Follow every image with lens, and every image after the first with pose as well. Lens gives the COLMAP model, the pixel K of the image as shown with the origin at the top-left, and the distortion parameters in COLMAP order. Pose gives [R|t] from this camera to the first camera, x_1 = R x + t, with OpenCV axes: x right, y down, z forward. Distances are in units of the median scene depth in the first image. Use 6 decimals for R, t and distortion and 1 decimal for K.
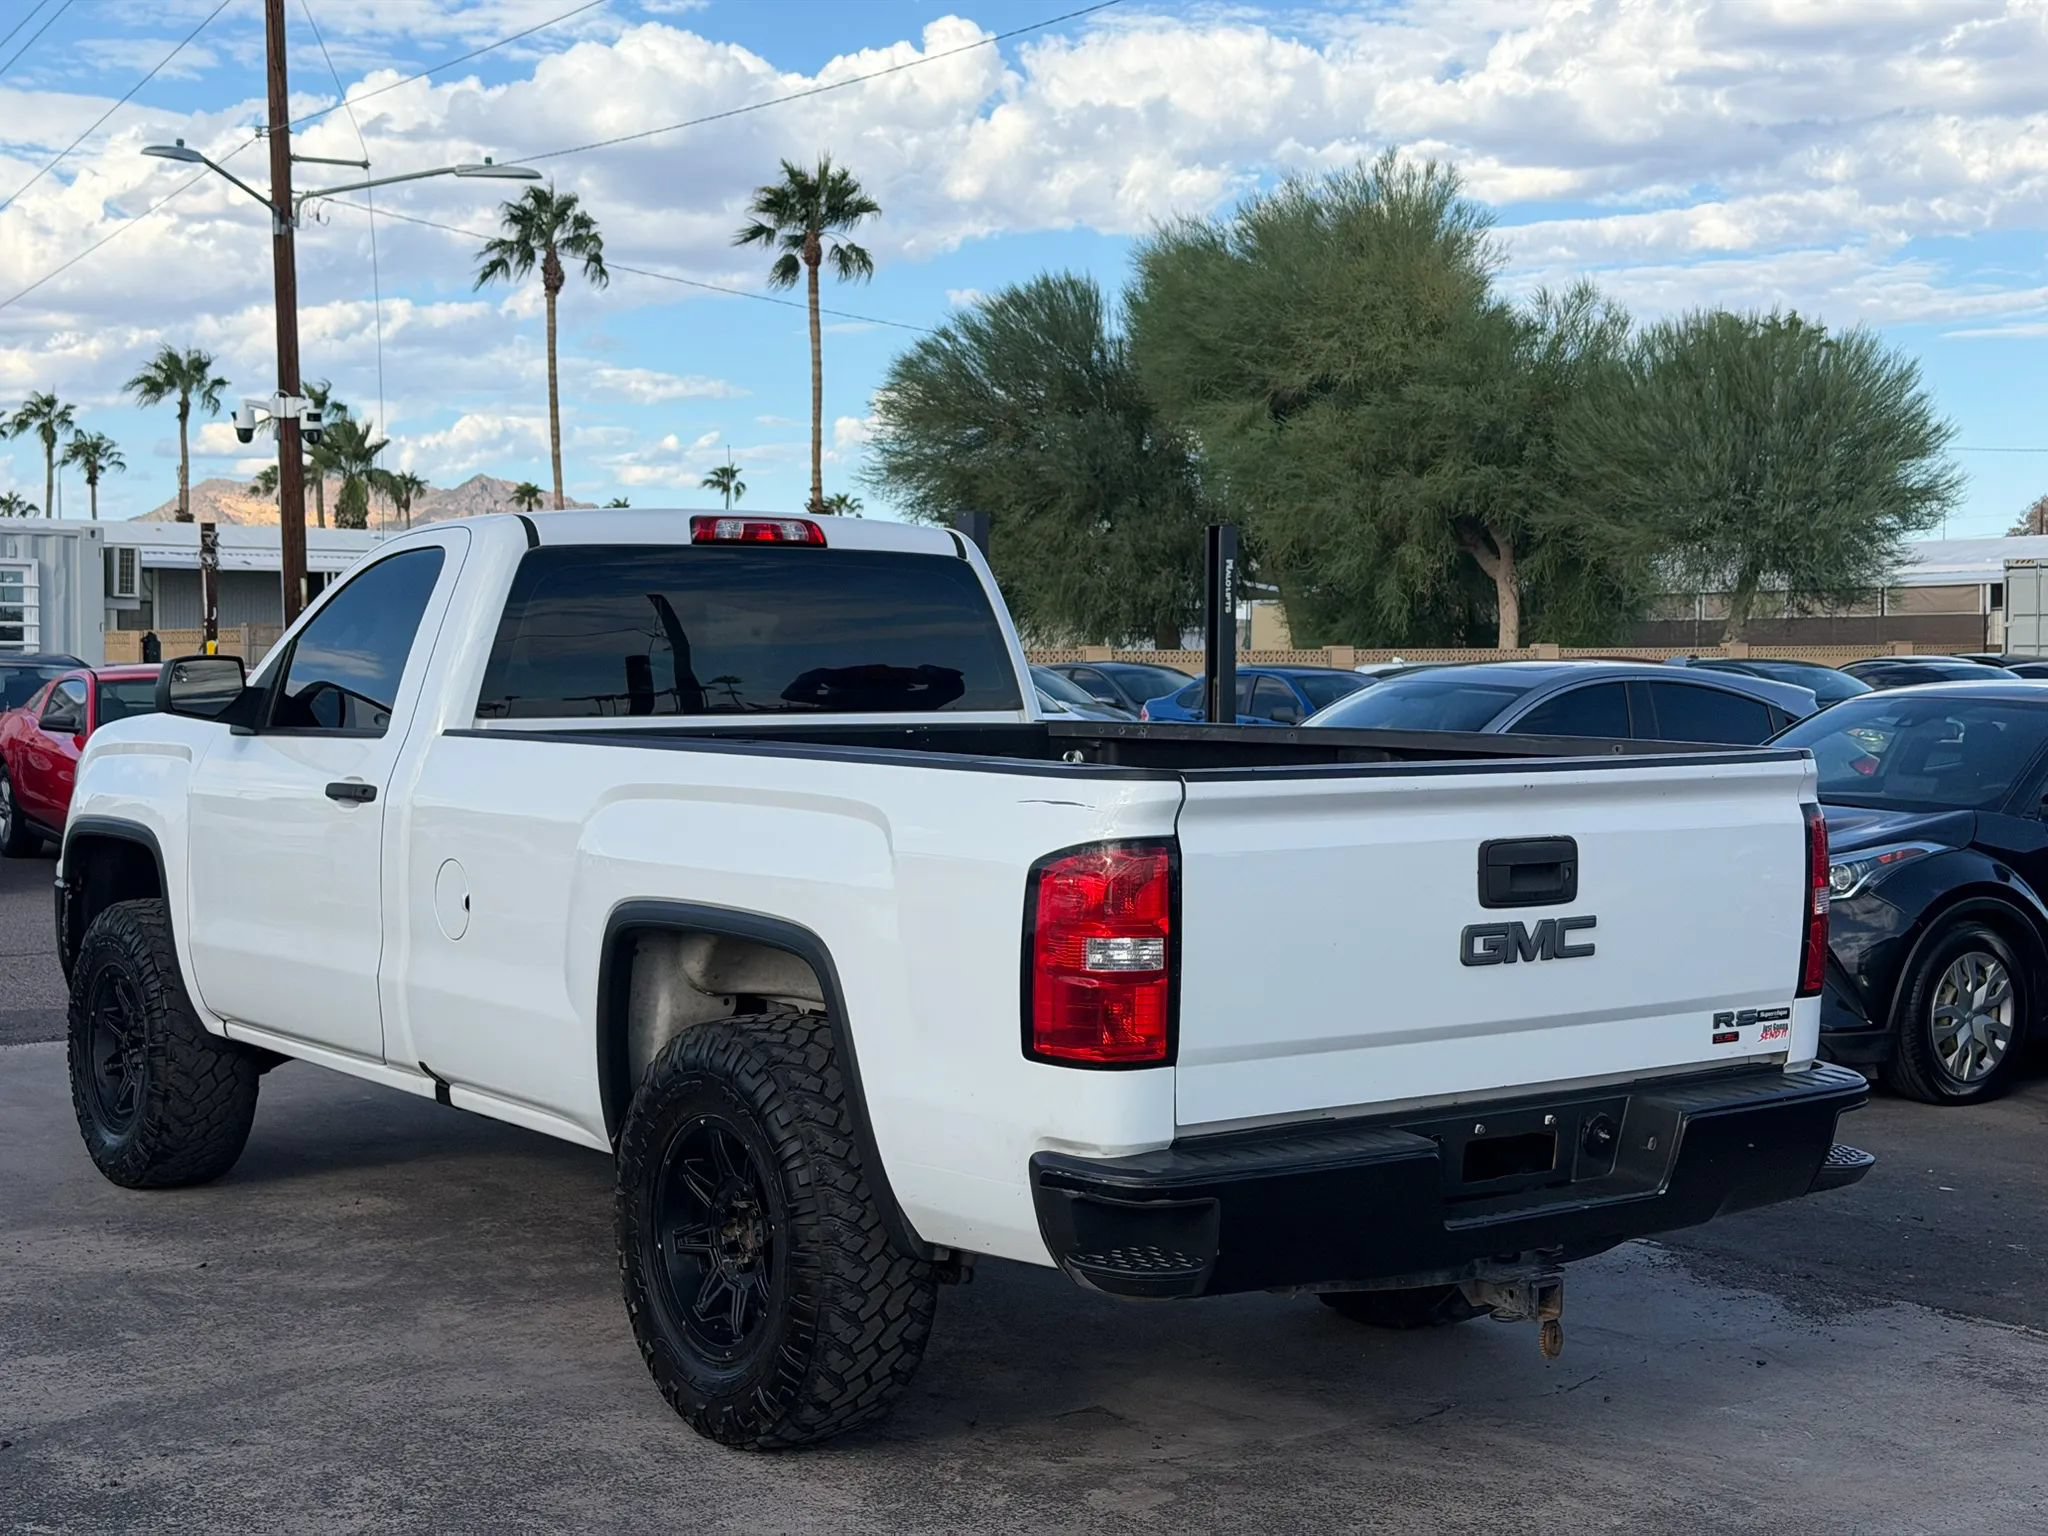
lens RADIAL K [[2848.4, 0, 1028.8], [0, 2848.4, 786.8], [0, 0, 1]] dist [0.215225, -0.441270]
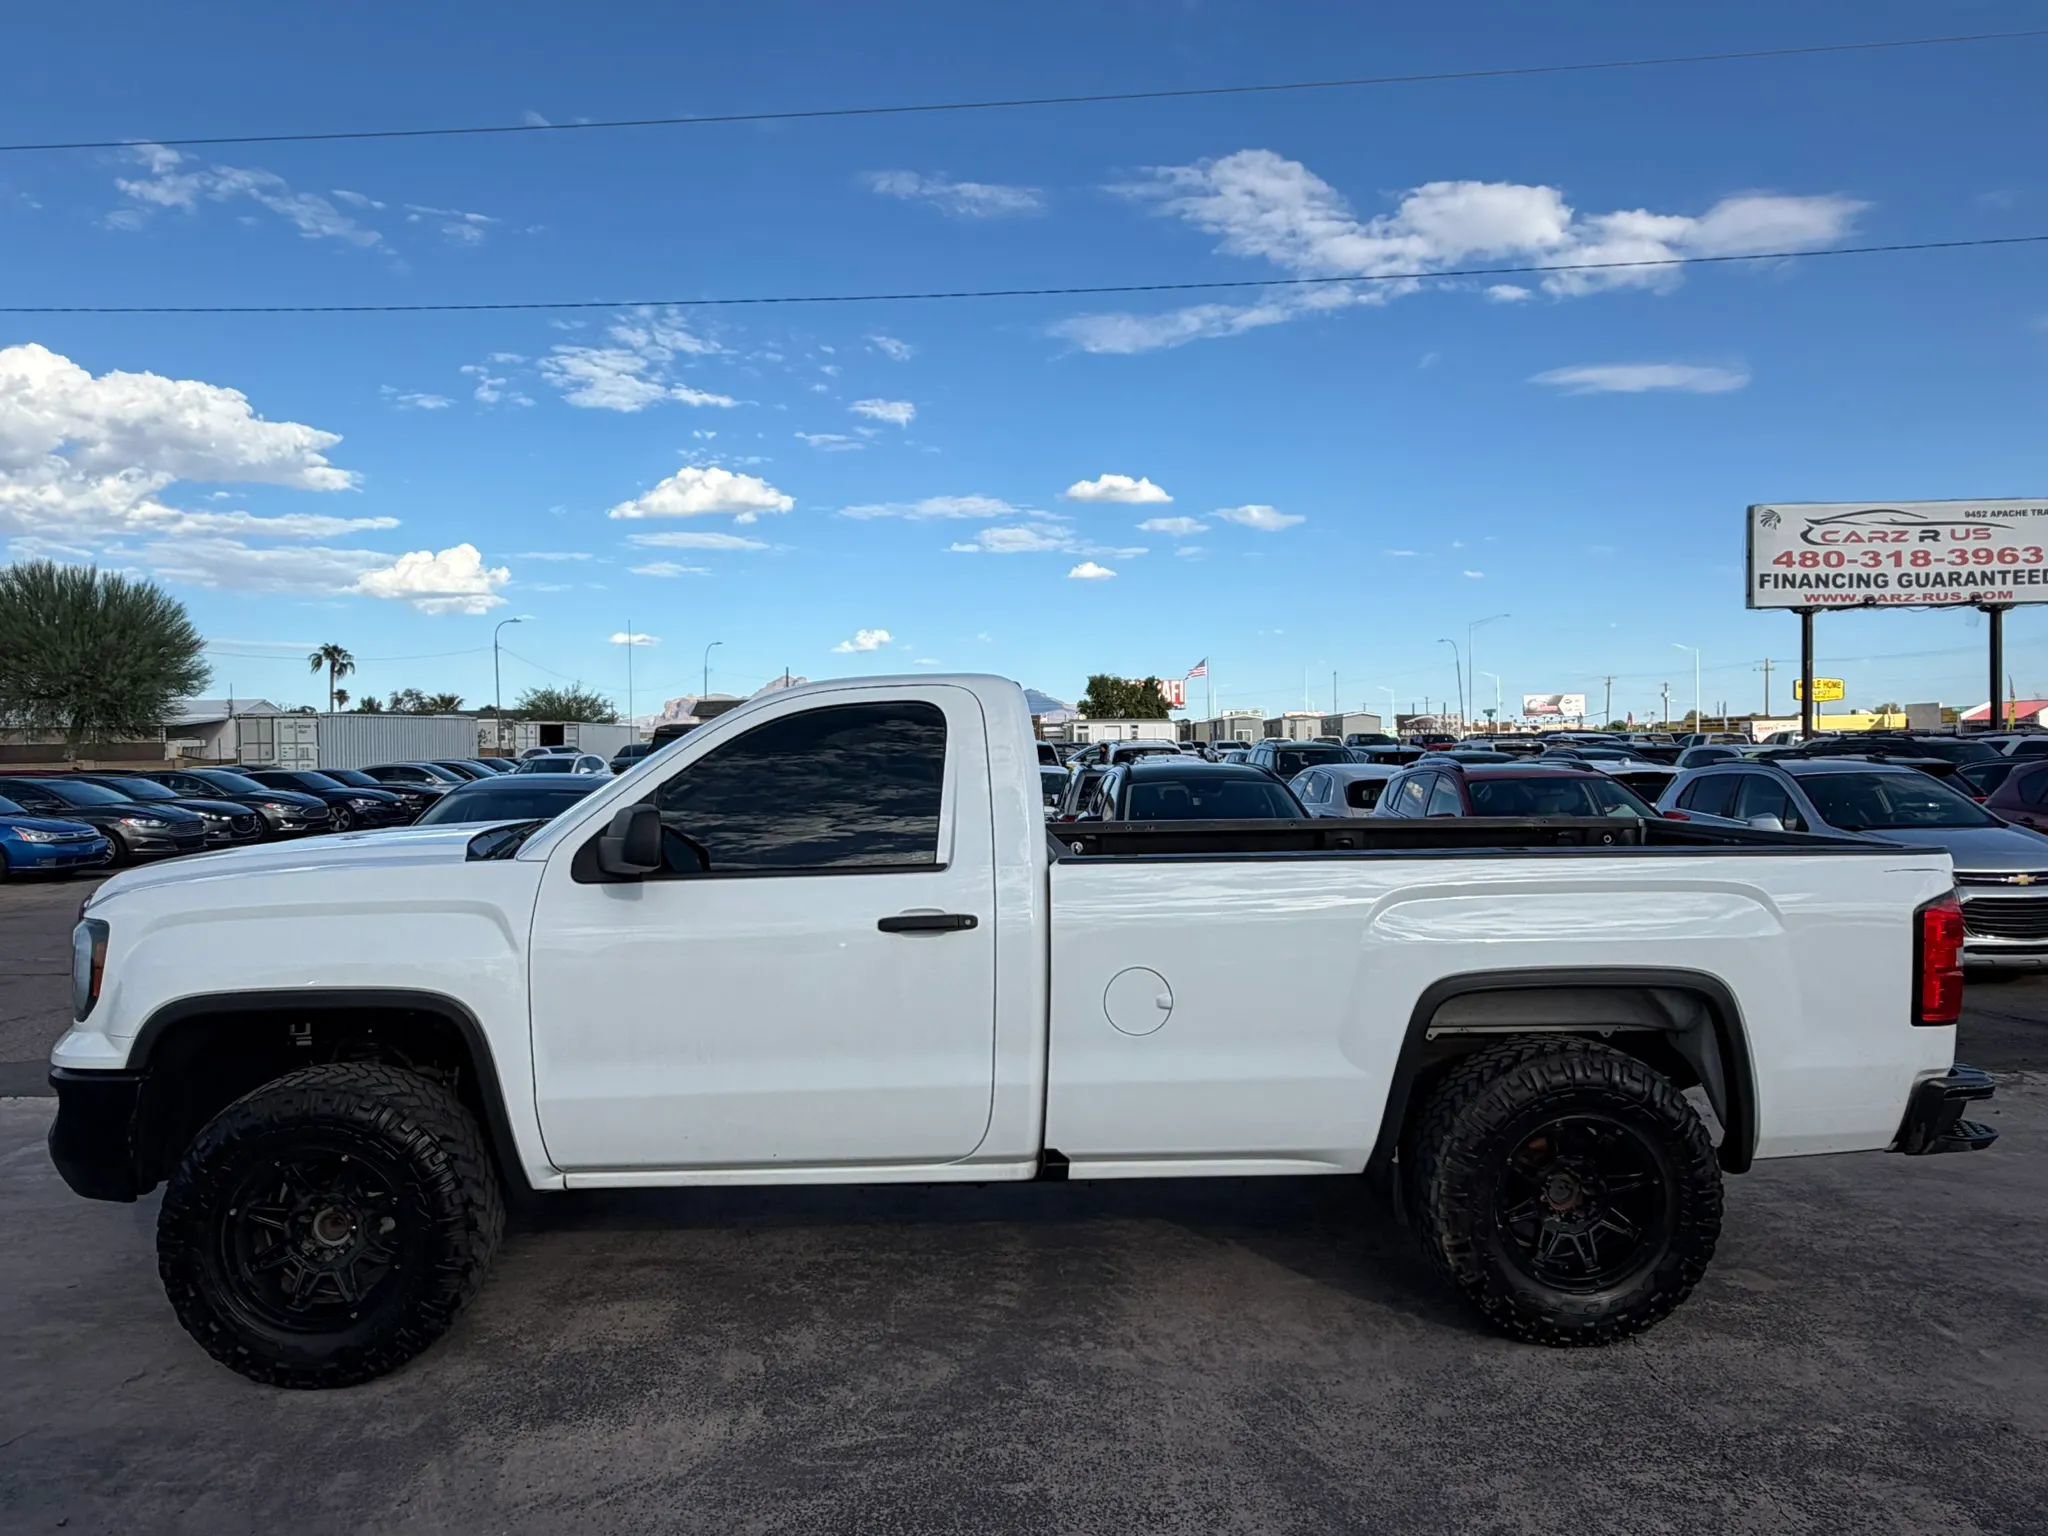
lens RADIAL K [[1335.7, 0, 1032.6], [0, 1335.7, 762.6], [0, 0, 1]] dist [0.000359, -0.000488]
pose [[0.553282, -0.016189, 0.832836, -0.580133], [0.051677, 0.998552, -0.014921, -0.045314], [-0.831389, 0.051294, 0.553318, 0.617410]]
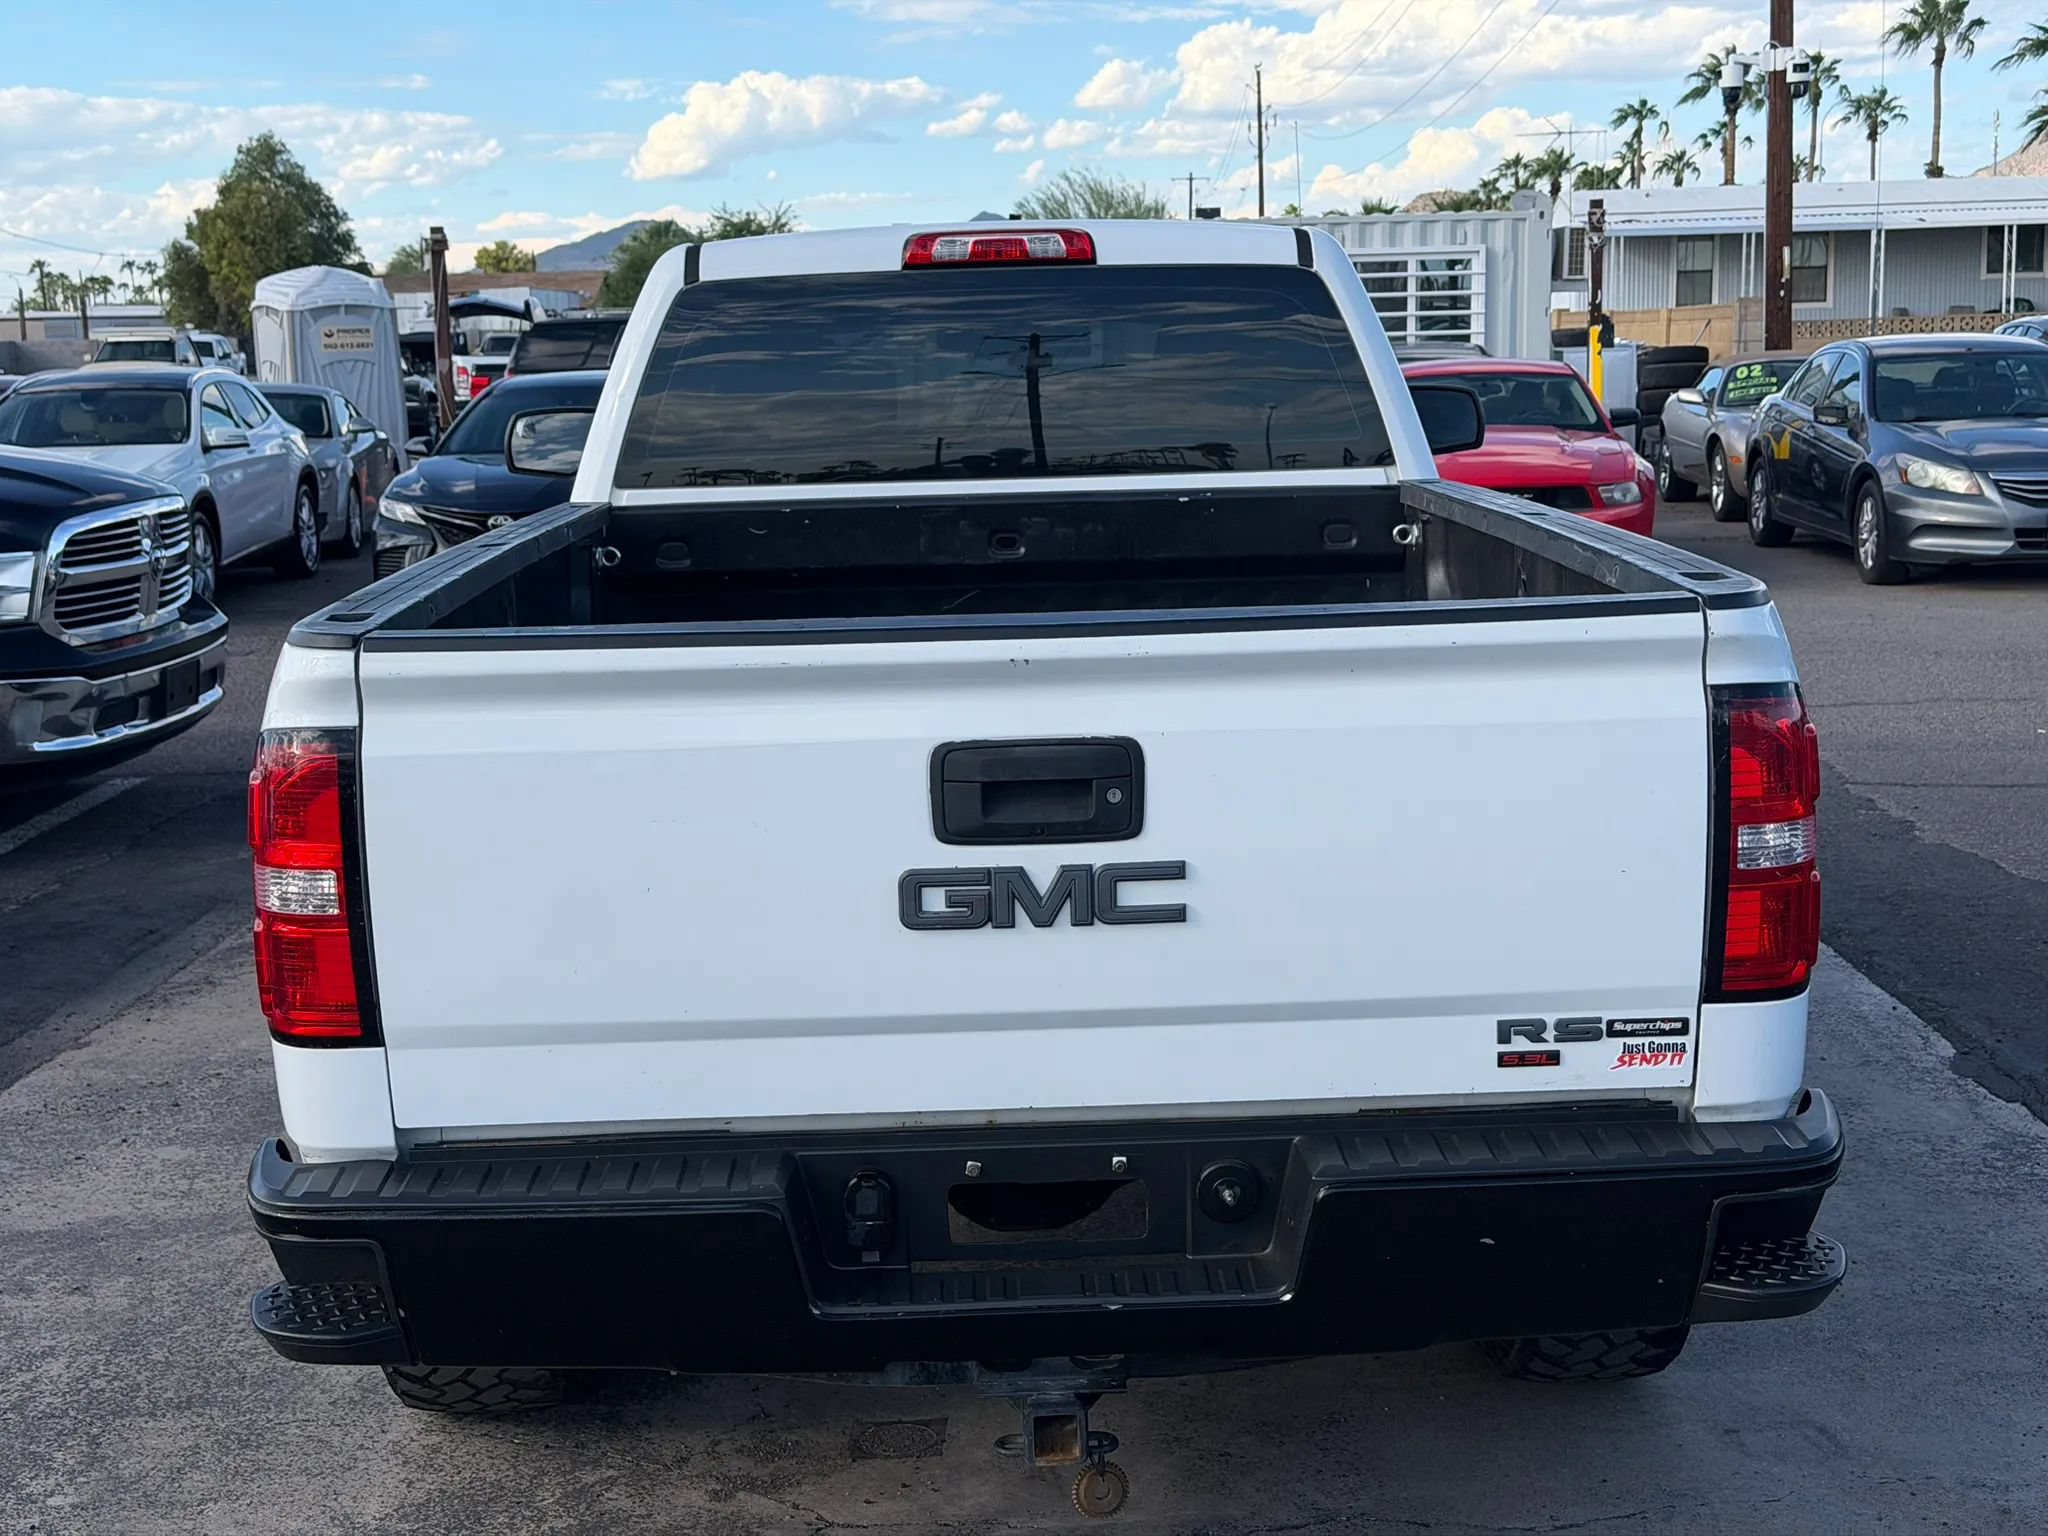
lens RADIAL K [[2849.8, 0, 1018.3], [0, 2849.8, 776.1], [0, 0, 1]] dist [0.213375, -0.464151]
pose [[0.814268, 0.065483, -0.576783, 0.365116], [0.000142, 0.993594, 0.113005, -0.031413], [0.580489, -0.092098, 0.809043, 0.318979]]
